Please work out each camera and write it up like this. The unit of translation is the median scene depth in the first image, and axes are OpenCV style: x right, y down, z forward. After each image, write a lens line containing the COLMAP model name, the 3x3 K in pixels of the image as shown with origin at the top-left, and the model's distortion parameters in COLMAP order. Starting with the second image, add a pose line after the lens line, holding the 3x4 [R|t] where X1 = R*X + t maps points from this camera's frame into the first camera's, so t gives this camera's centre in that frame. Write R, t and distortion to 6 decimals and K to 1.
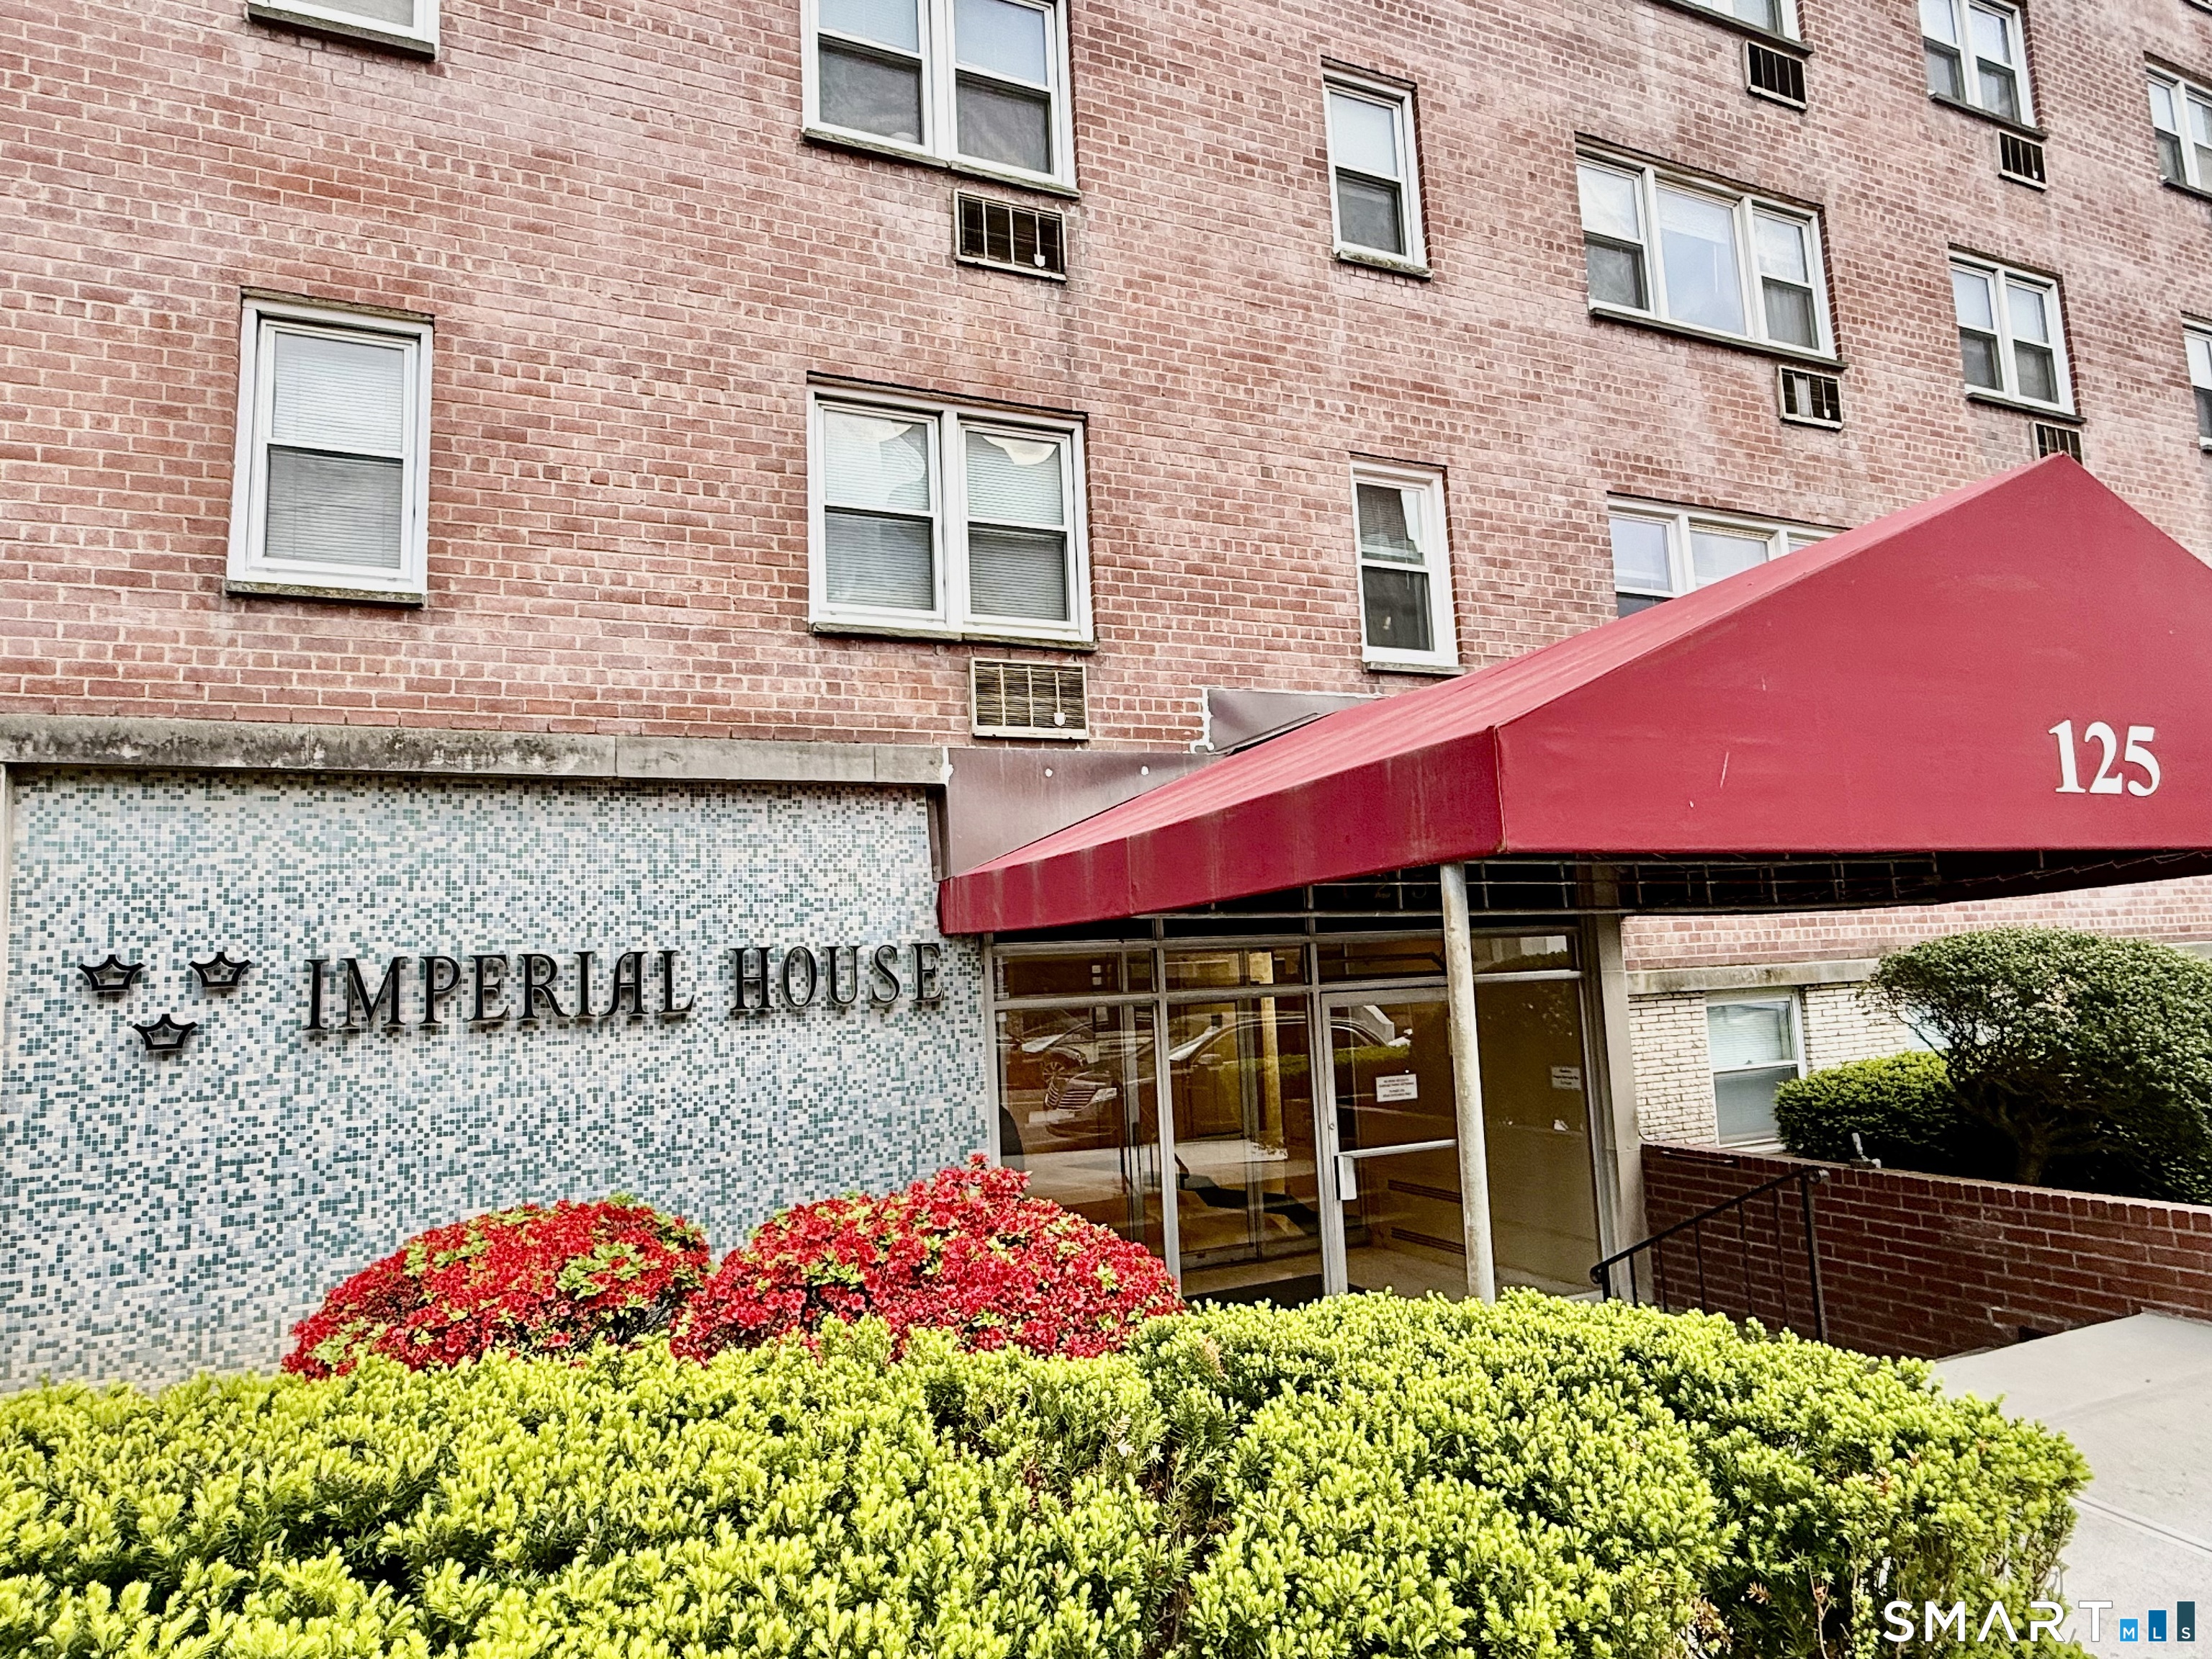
lens RADIAL K [[1279.9, 0, 1103.1], [0, 1279.9, 841.0], [0, 0, 1]] dist [-0.003670, -0.004736]
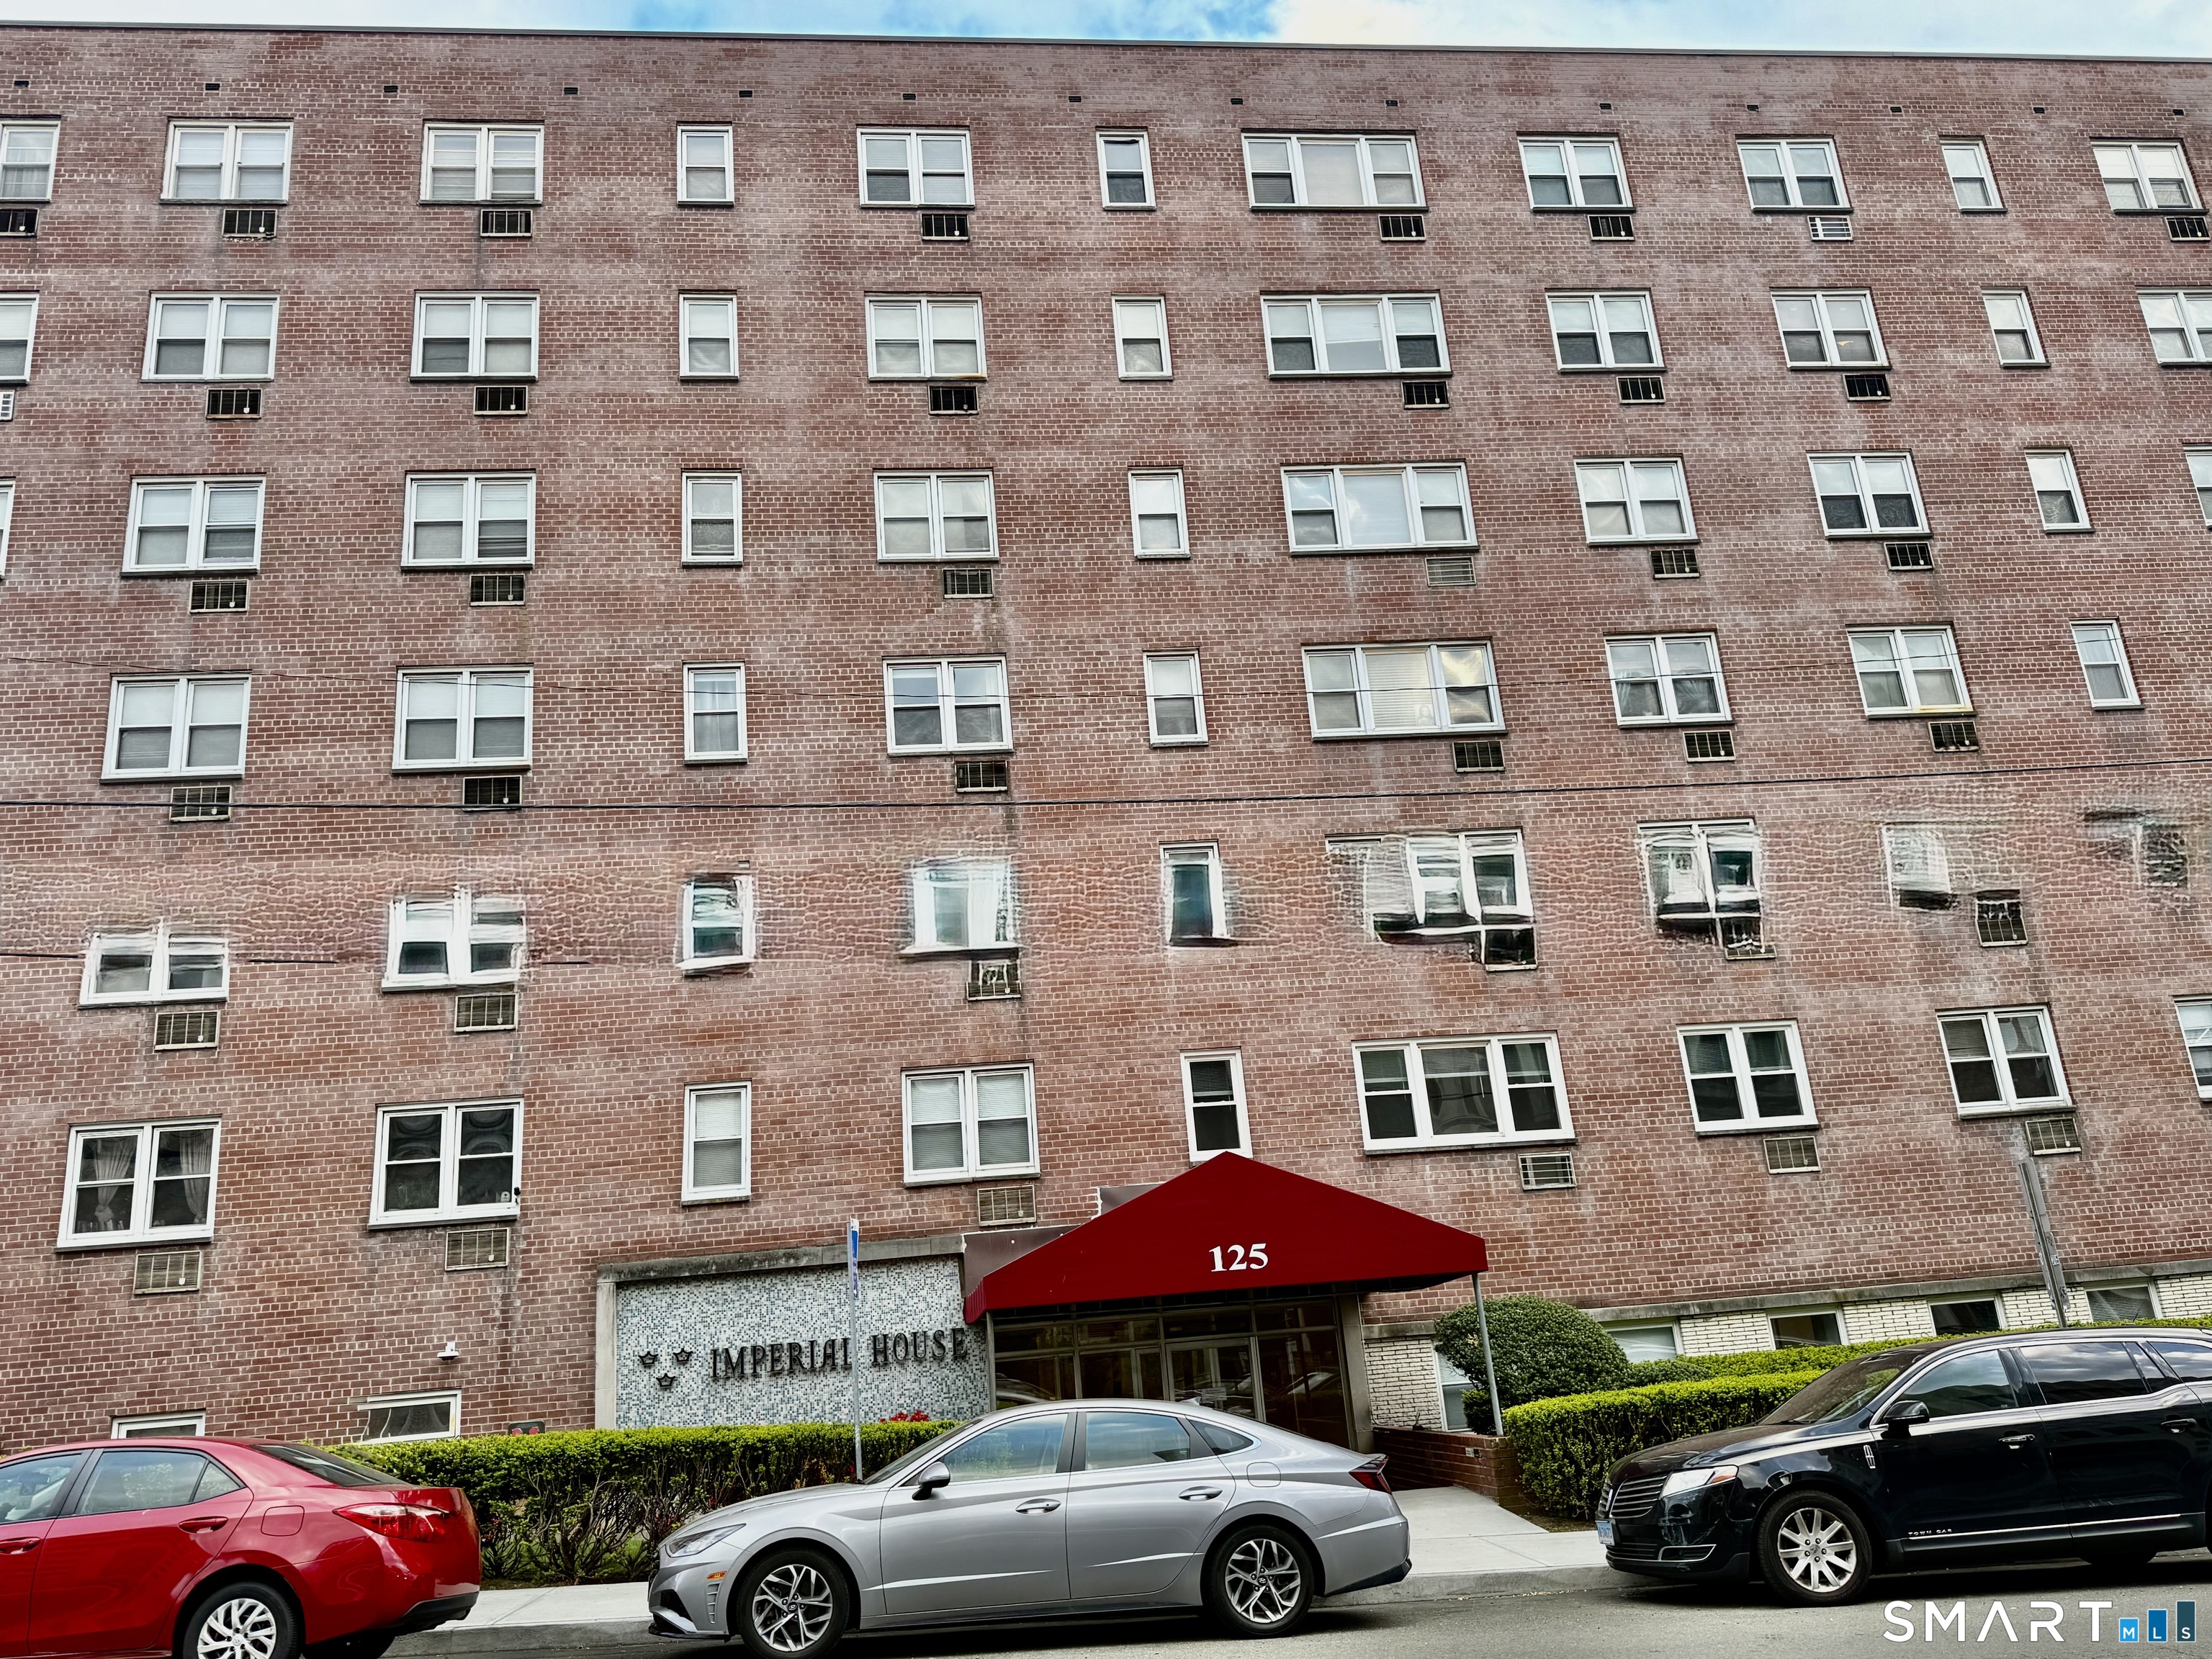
lens RADIAL K [[1655.3, 0, 1116.1], [0, 1655.3, 823.3], [0, 0, 1]] dist [0.080608, -0.006383]
pose [[0.949568, -0.126187, -0.287051, 1.137014], [0.071218, 0.978319, -0.194475, -0.207938], [0.305367, 0.164224, 0.937967, -1.896416]]
